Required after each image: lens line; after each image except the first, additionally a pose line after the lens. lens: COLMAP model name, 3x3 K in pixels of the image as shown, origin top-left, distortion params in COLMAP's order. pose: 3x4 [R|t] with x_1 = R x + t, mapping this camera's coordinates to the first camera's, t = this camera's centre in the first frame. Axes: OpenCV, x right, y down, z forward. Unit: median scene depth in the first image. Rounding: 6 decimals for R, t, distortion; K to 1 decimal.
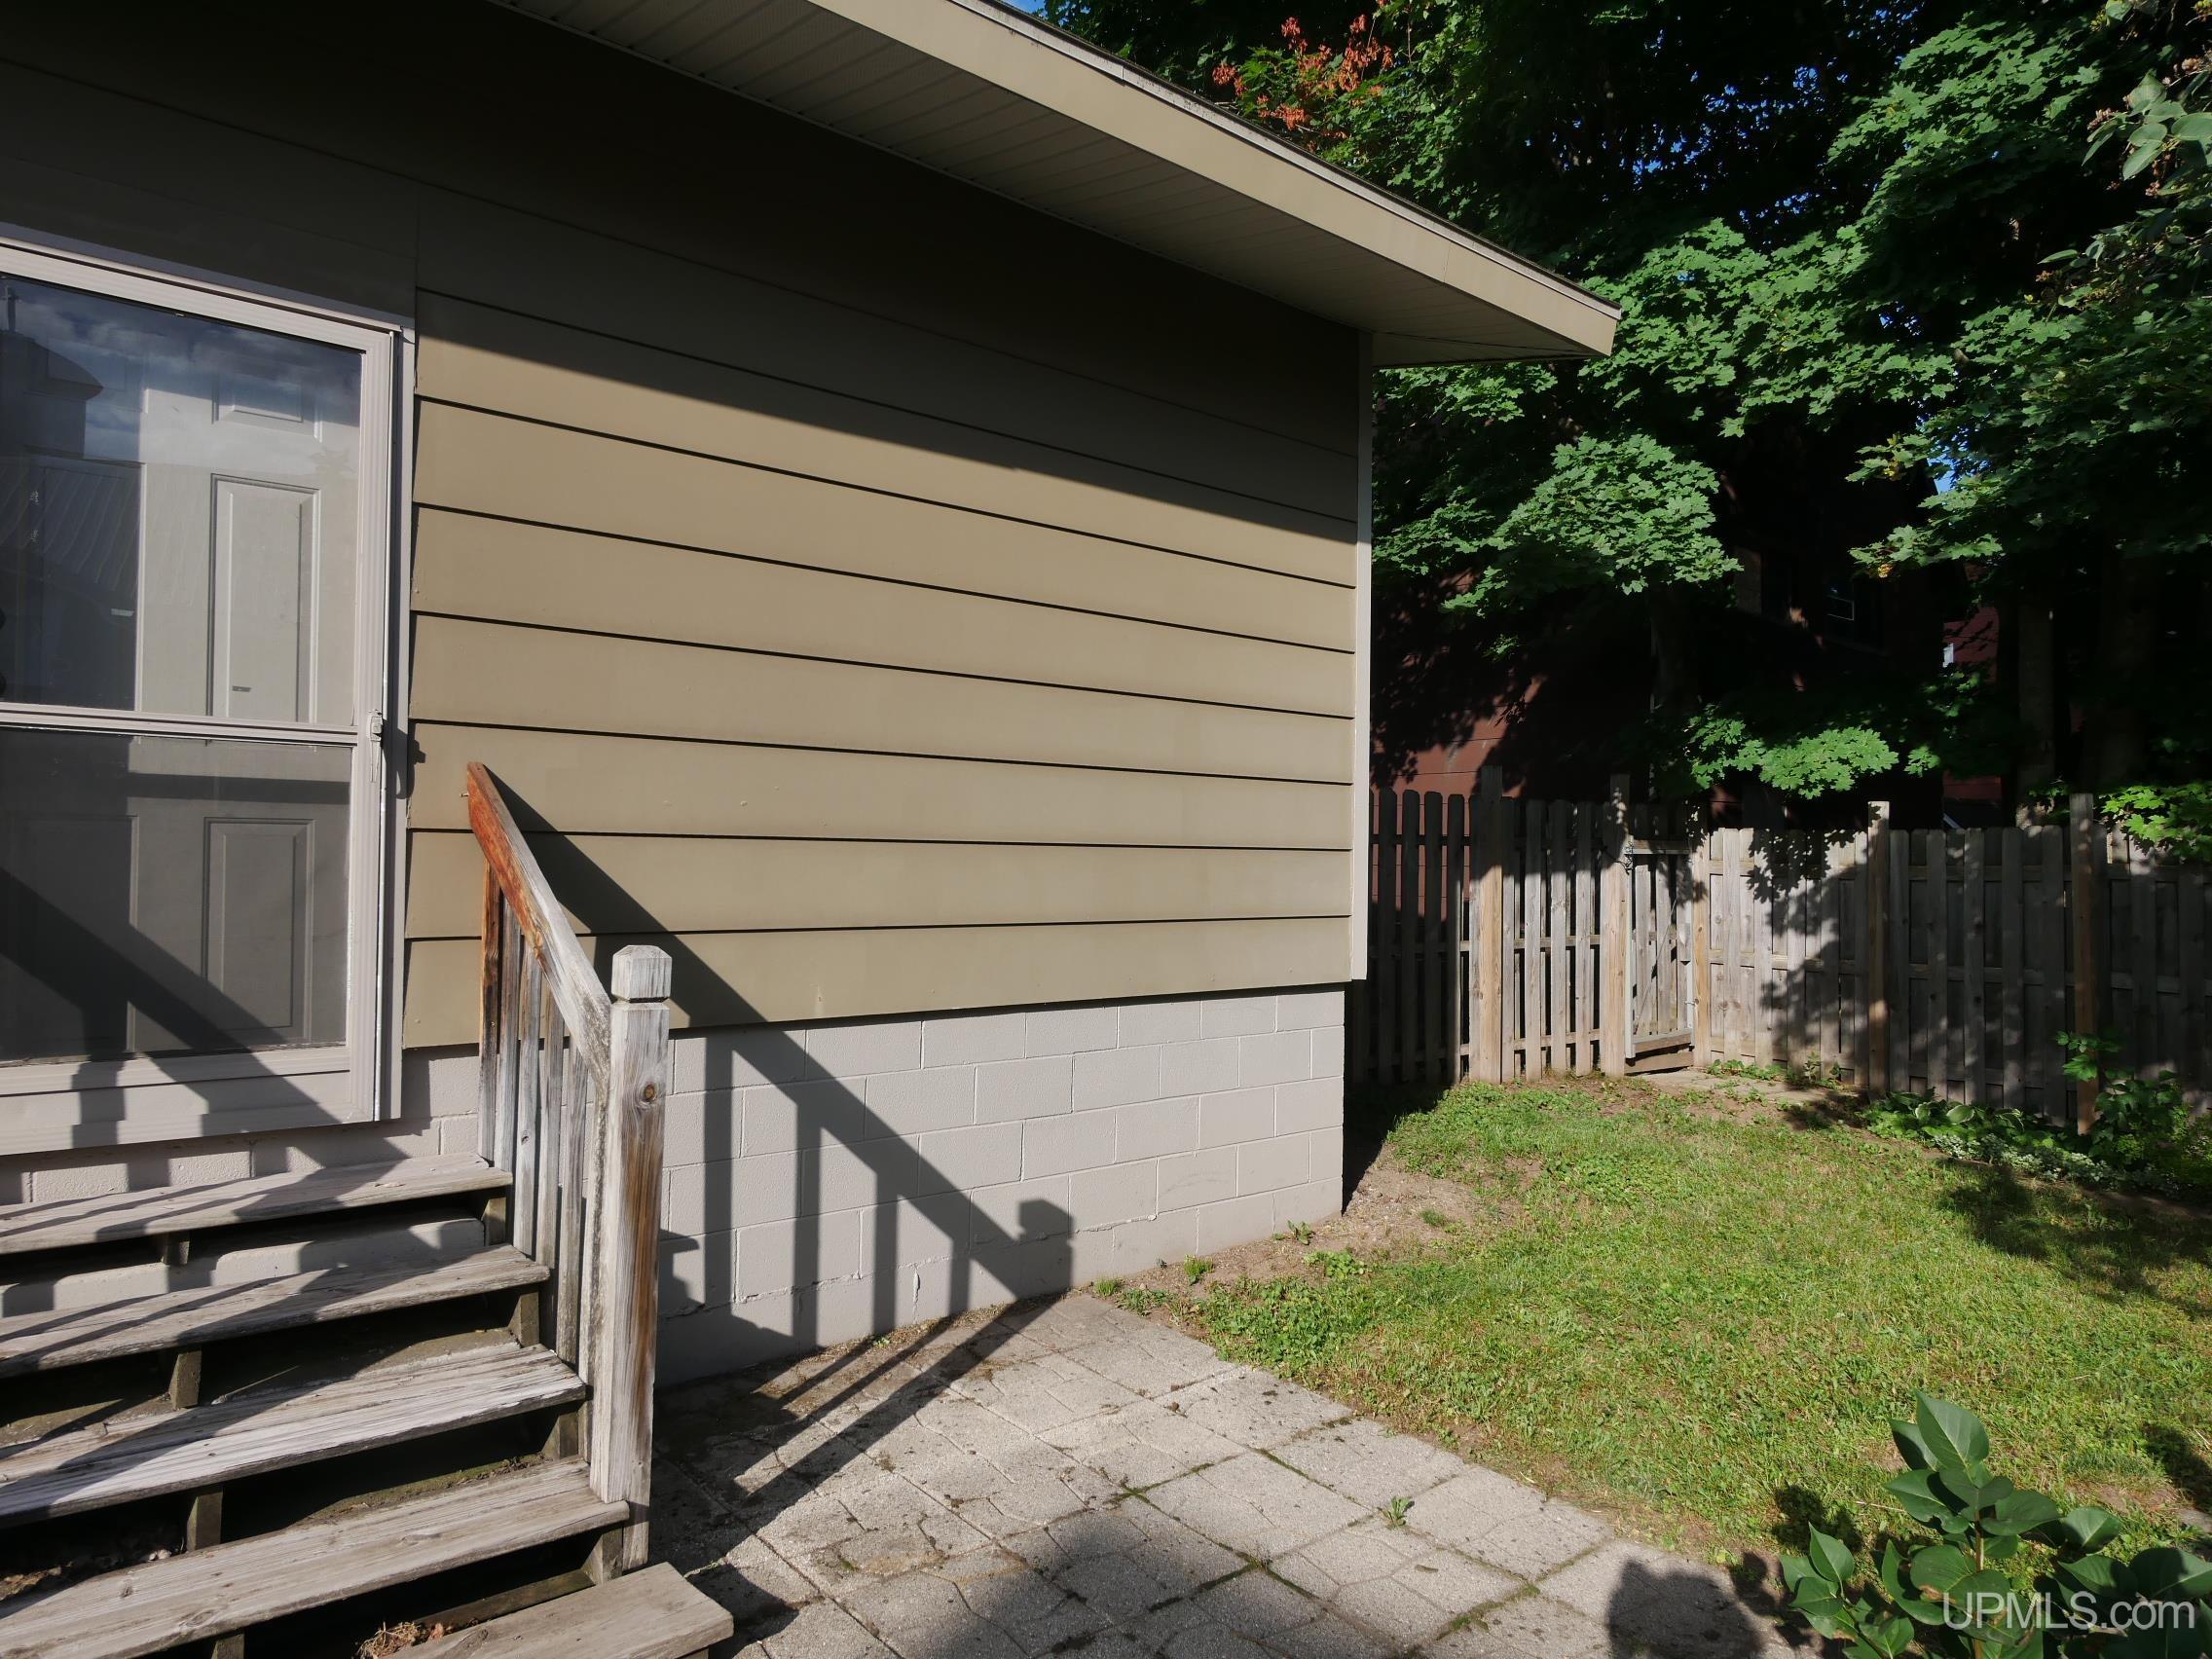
lens RADIAL K [[1427.4, 0, 1059.9], [0, 1427.4, 826.6], [0, 0, 1]] dist [-0.001478, 0.001361]
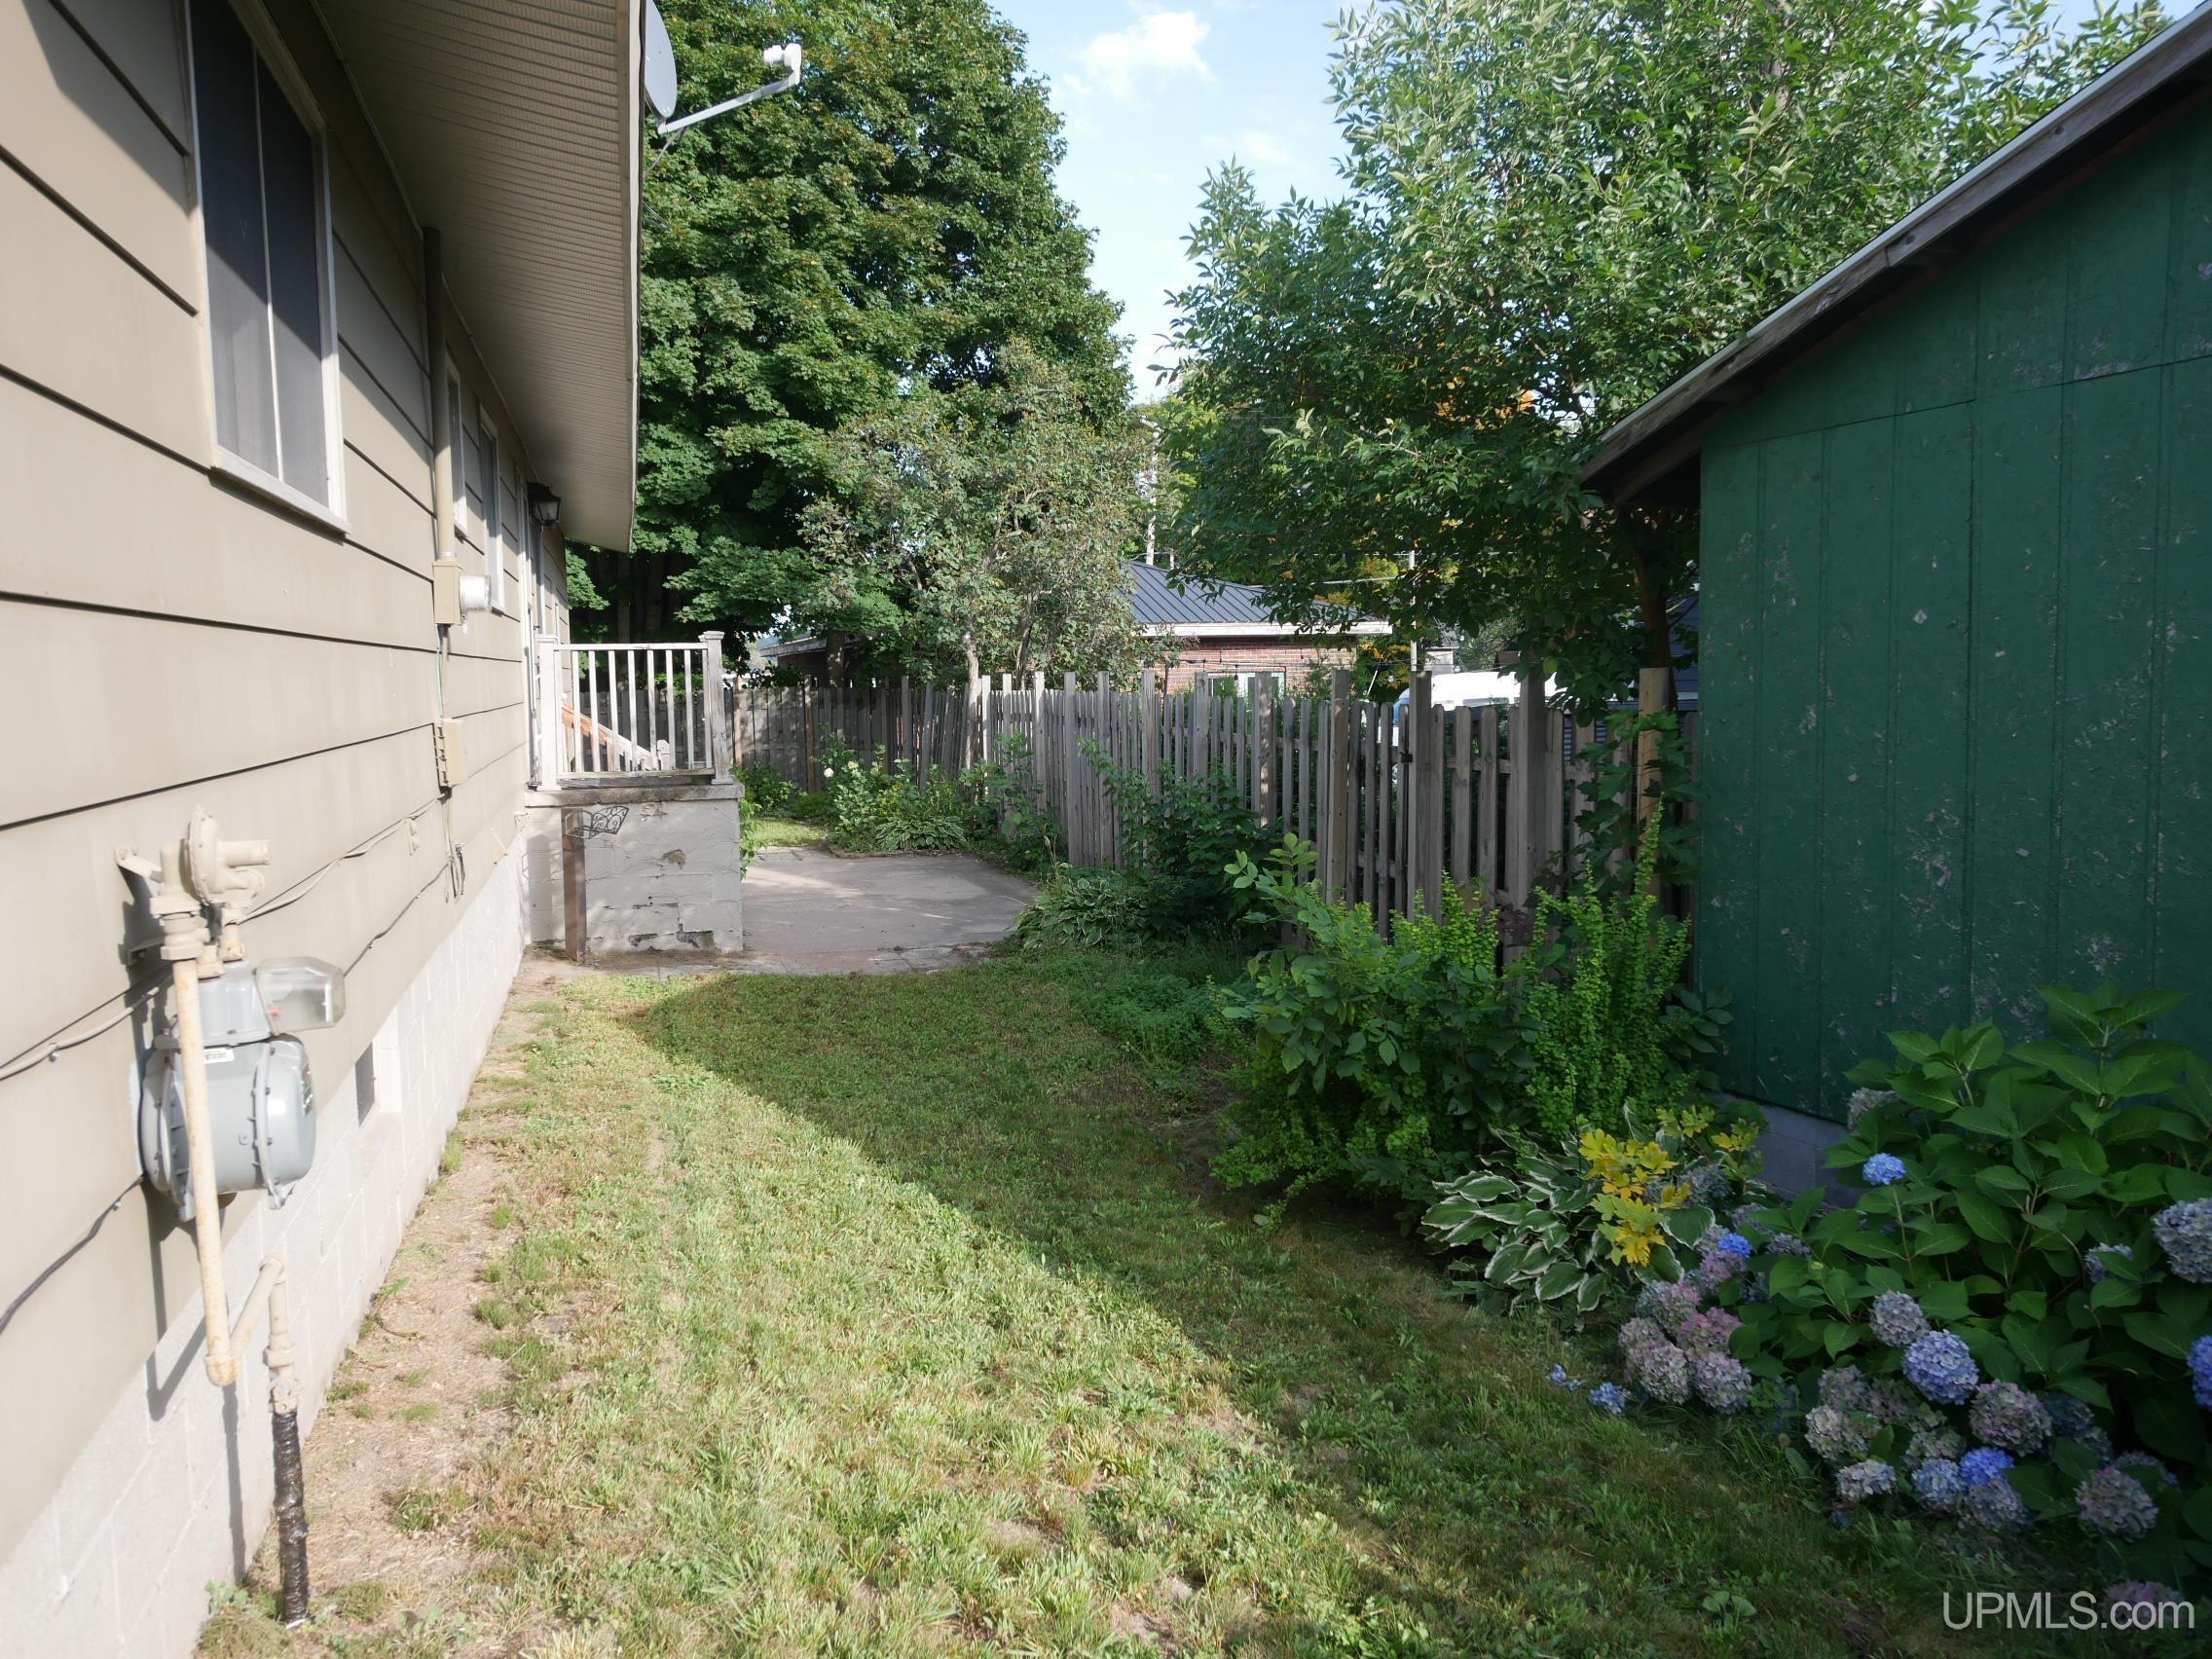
lens RADIAL K [[1674.8, 0, 1102.2], [0, 1674.8, 831.6], [0, 0, 1]] dist [0.005830, 0.003351]
pose [[0.398320, -0.109378, 0.910702, -2.082200], [0.000804, 0.992906, 0.118900, -0.124508], [-0.917246, -0.046628, 0.395583, -1.145208]]
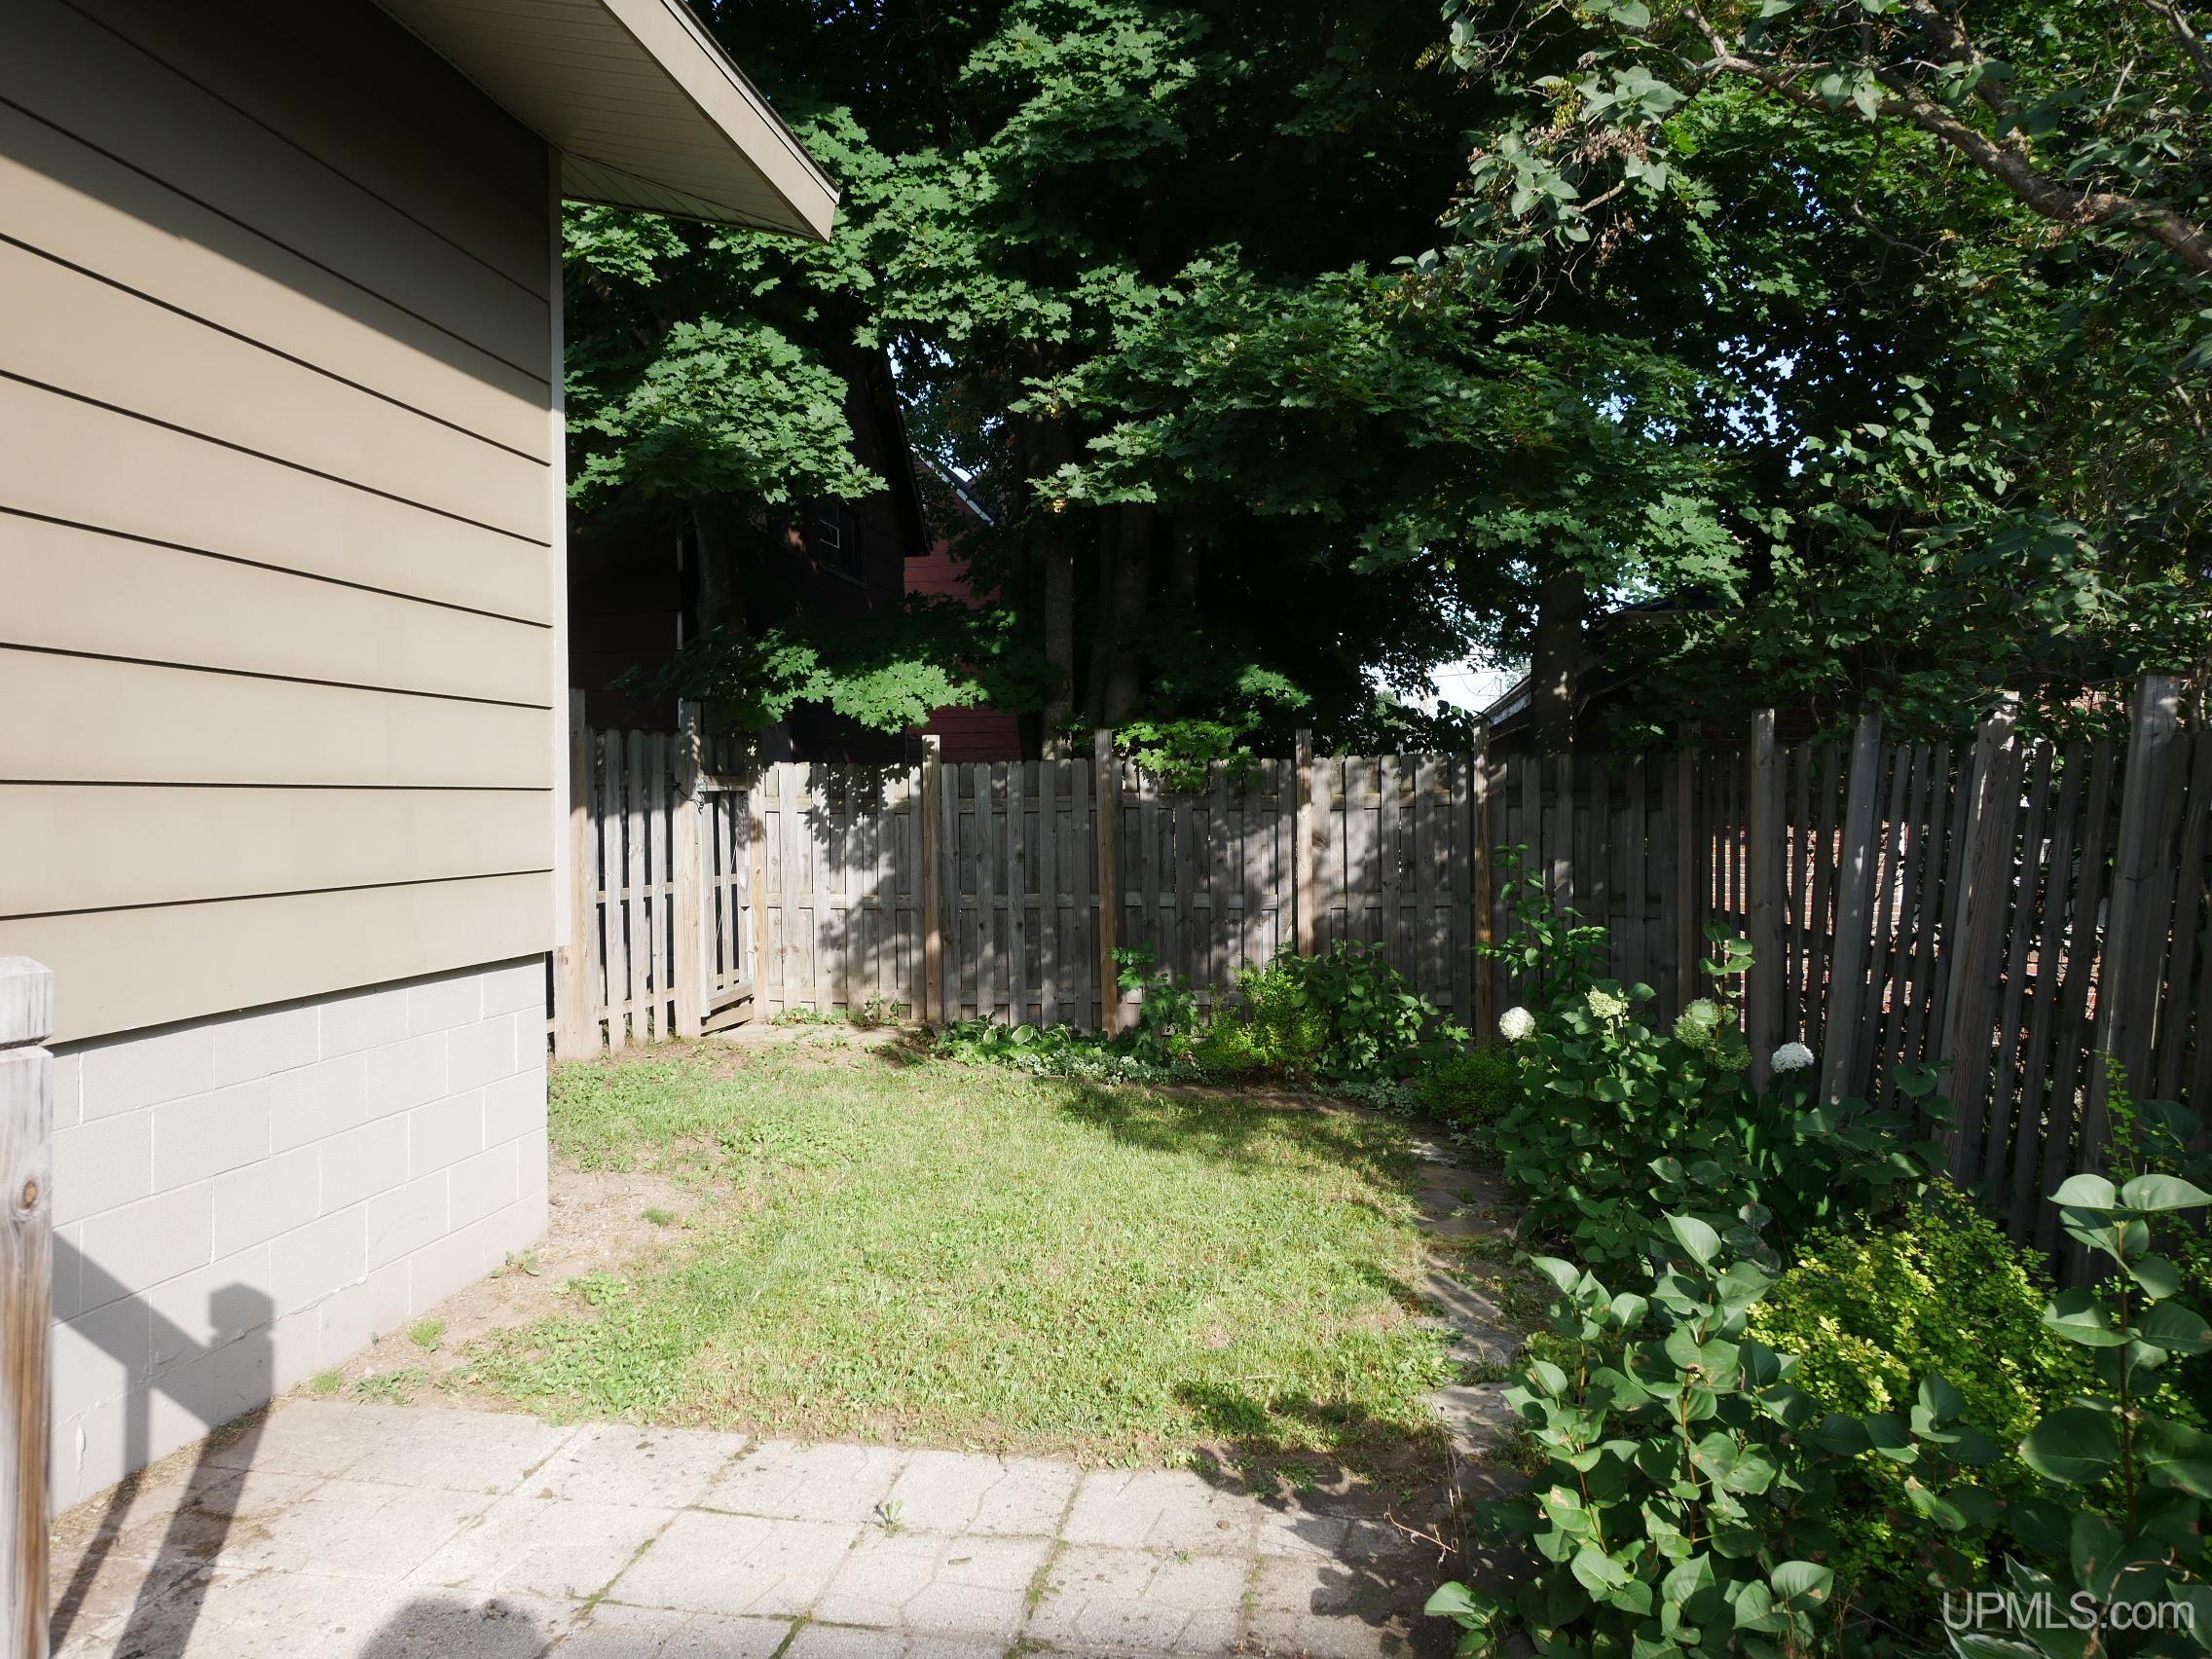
lens RADIAL K [[1674.8, 0, 1102.2], [0, 1674.8, 831.6], [0, 0, 1]] dist [0.005830, 0.003351]
pose [[0.740468, -0.031875, 0.671335, -0.171060], [0.004322, 0.999080, 0.042670, 0.000874], [-0.672077, -0.028694, 0.739925, 0.064779]]
